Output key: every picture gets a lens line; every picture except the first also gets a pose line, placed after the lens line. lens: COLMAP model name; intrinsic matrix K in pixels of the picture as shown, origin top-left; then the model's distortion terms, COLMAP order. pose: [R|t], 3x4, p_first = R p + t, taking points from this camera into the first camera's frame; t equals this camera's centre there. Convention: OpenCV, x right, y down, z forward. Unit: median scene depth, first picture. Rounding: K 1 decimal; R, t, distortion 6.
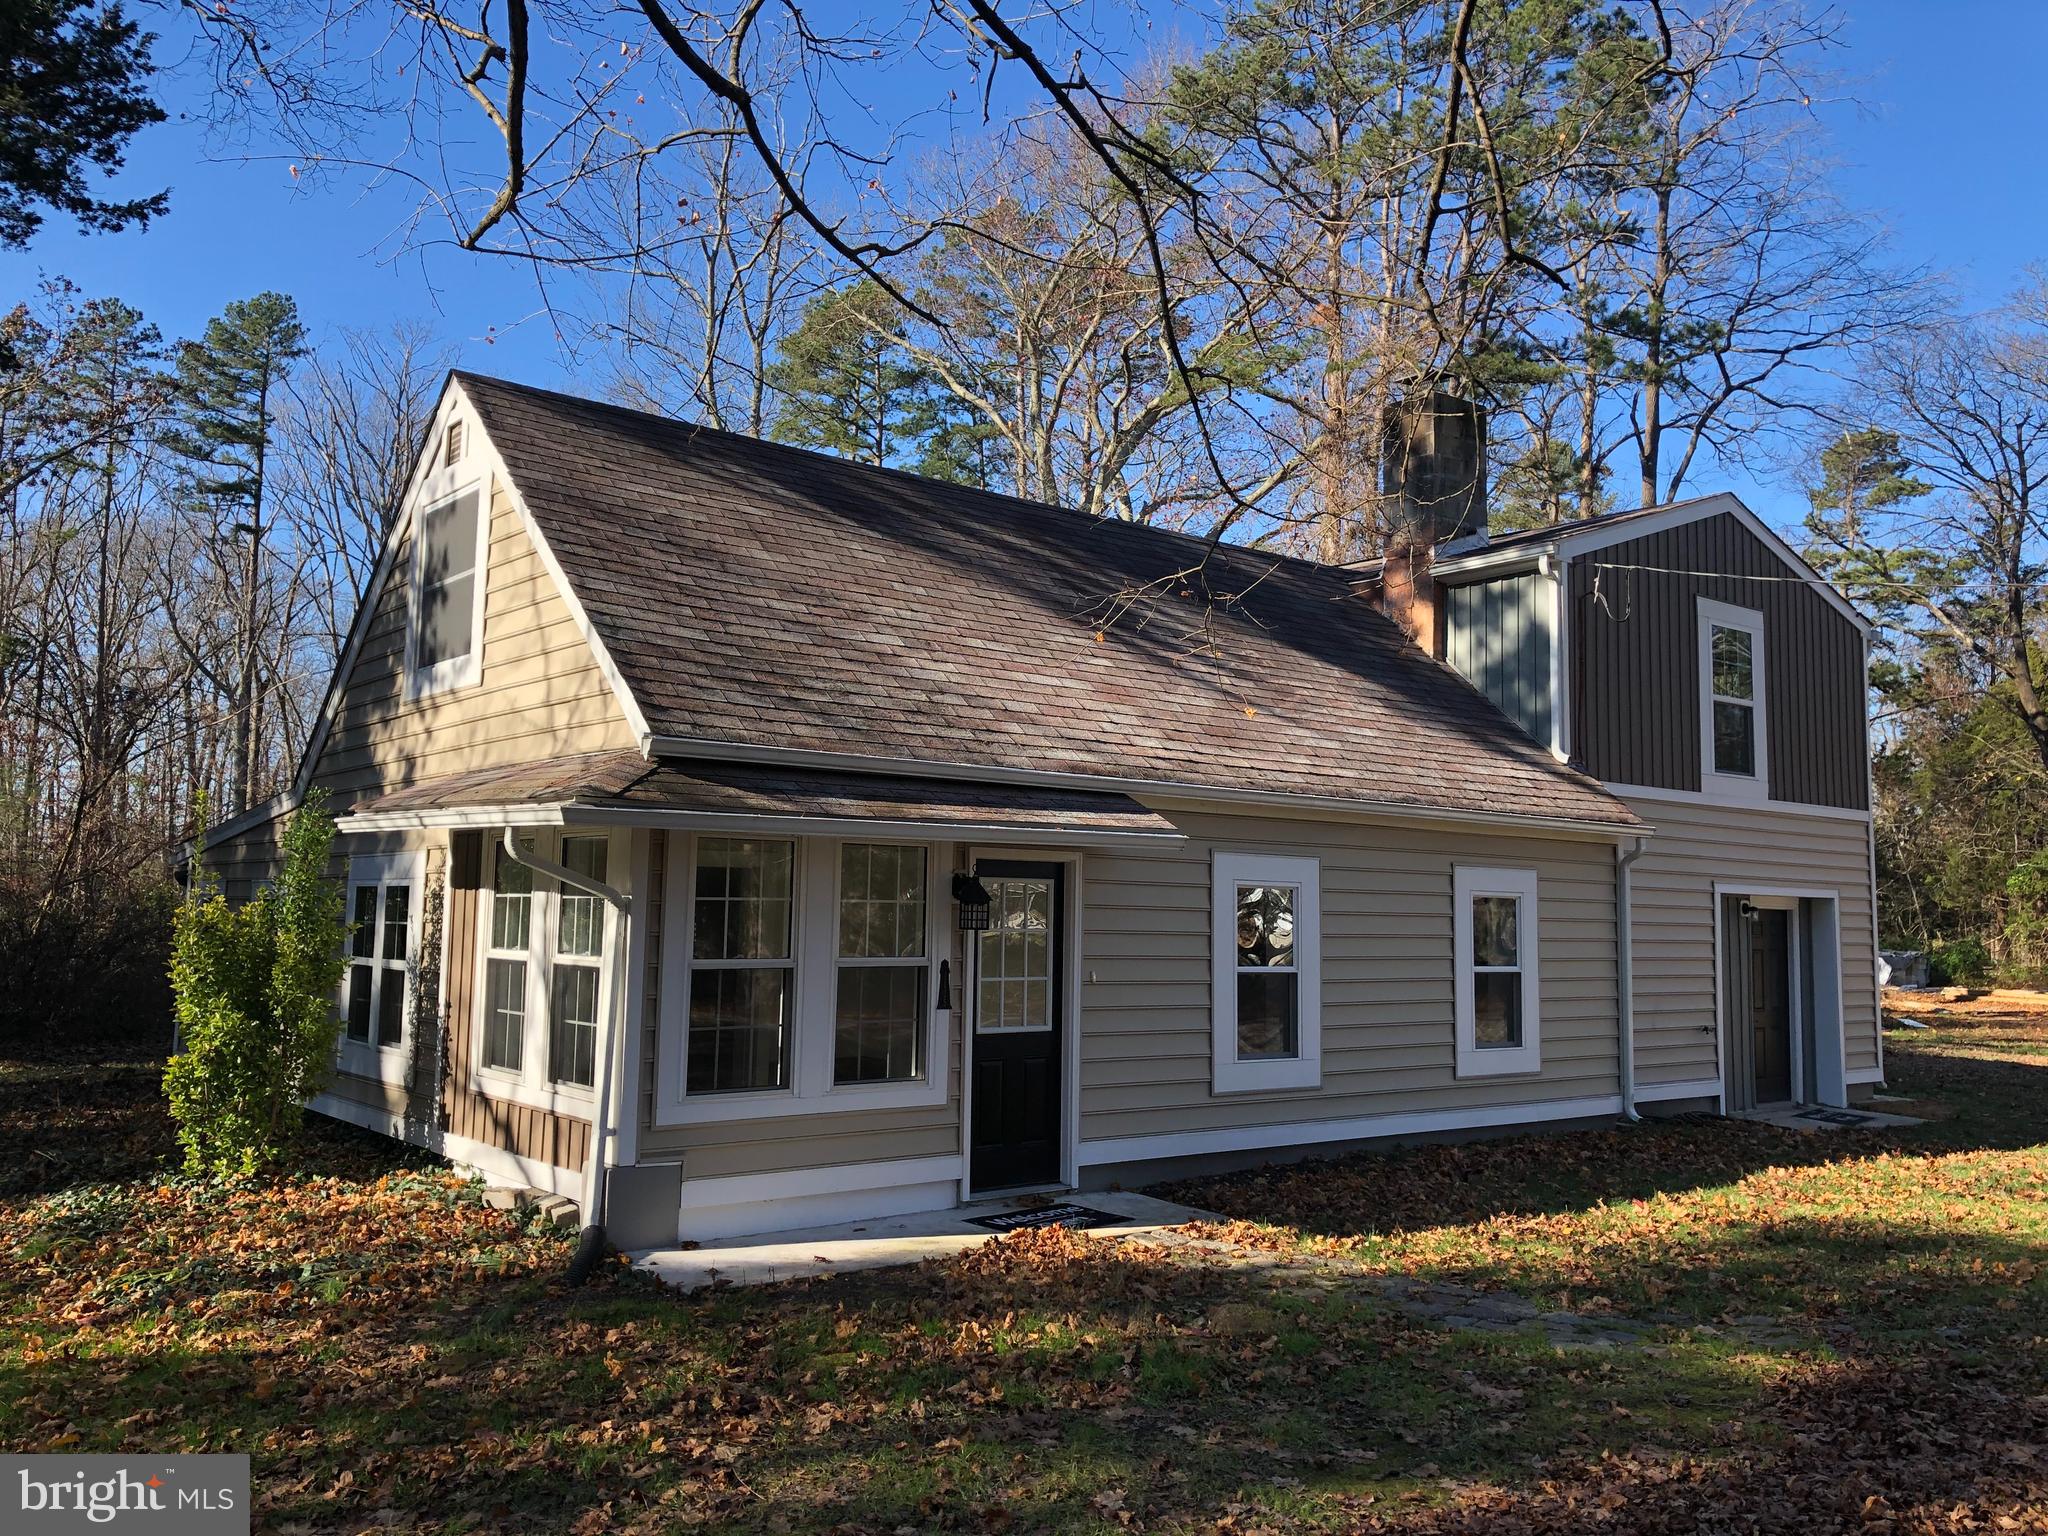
lens RADIAL K [[1666.4, 0, 1024.0], [0, 1666.4, 768.0], [0, 0, 1]] dist [0.062979, -0.098392]
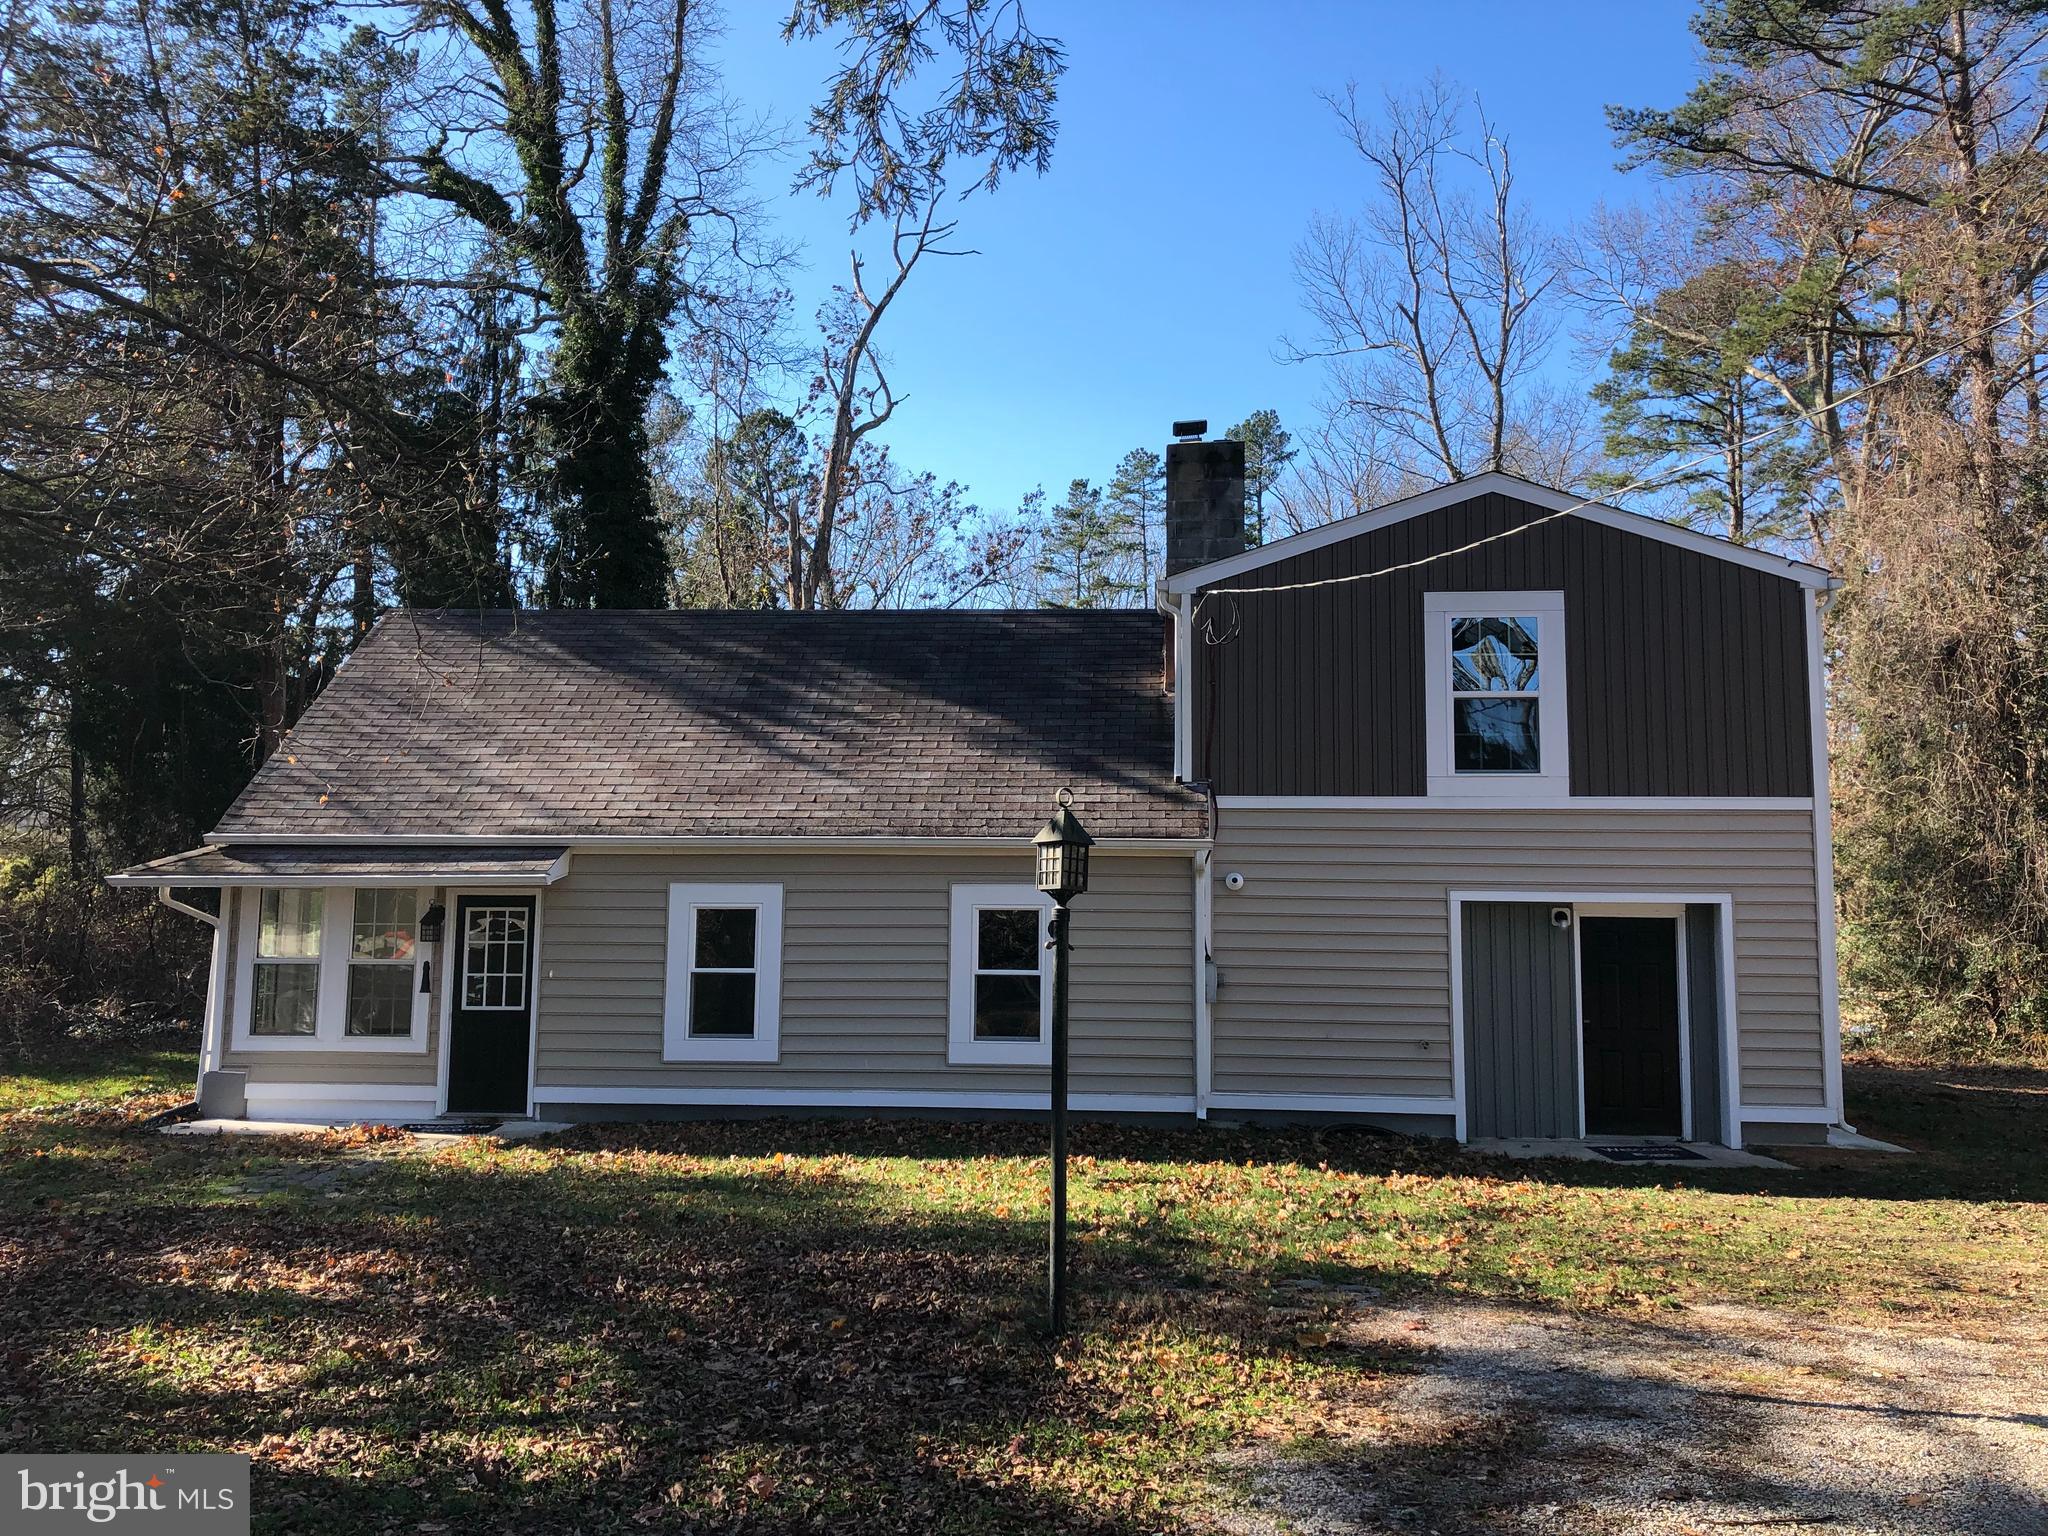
lens RADIAL K [[1731.1, 0, 1014.7], [0, 1731.1, 760.6], [0, 0, 1]] dist [0.096601, -0.198546]
pose [[0.724229, -0.084946, -0.684307, 1.308400], [0.065187, 0.996373, -0.054694, 0.047271], [0.686471, -0.004997, 0.727140, 0.165341]]
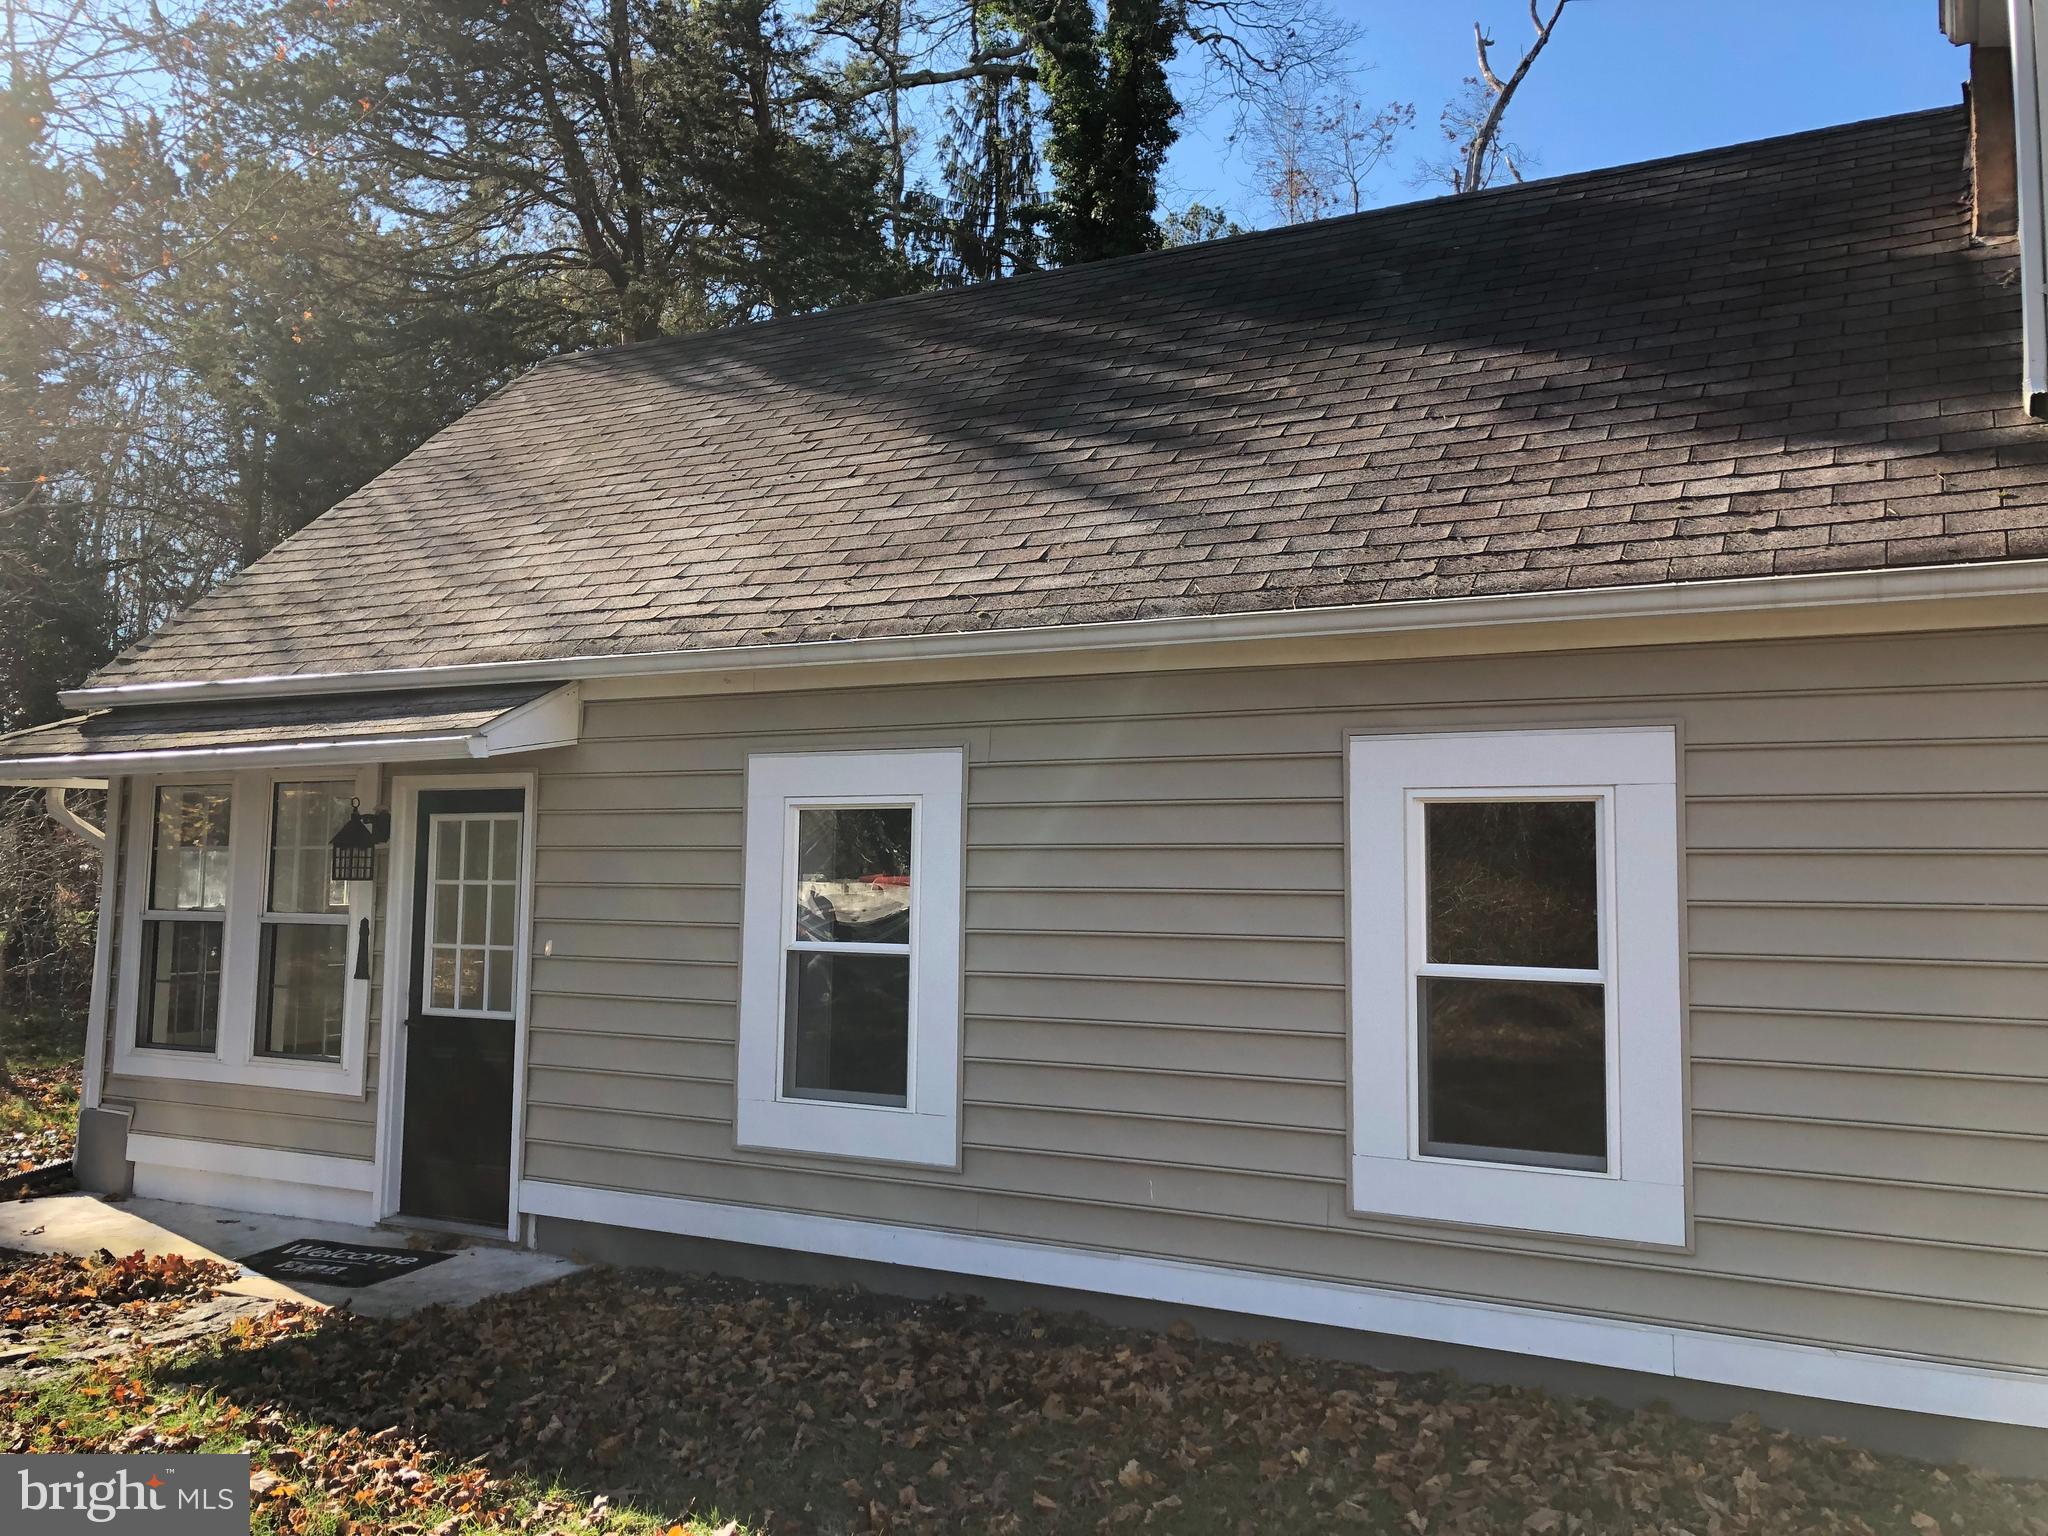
lens RADIAL K [[1644.5, 0, 1042.3], [0, 1644.5, 761.8], [0, 0, 1]] dist [0.046380, -0.008194]
pose [[0.395459, -0.078255, -0.915144, 0.725939], [0.078397, 0.995604, -0.051257, 0.093678], [0.915132, -0.051475, 0.399856, 0.864130]]
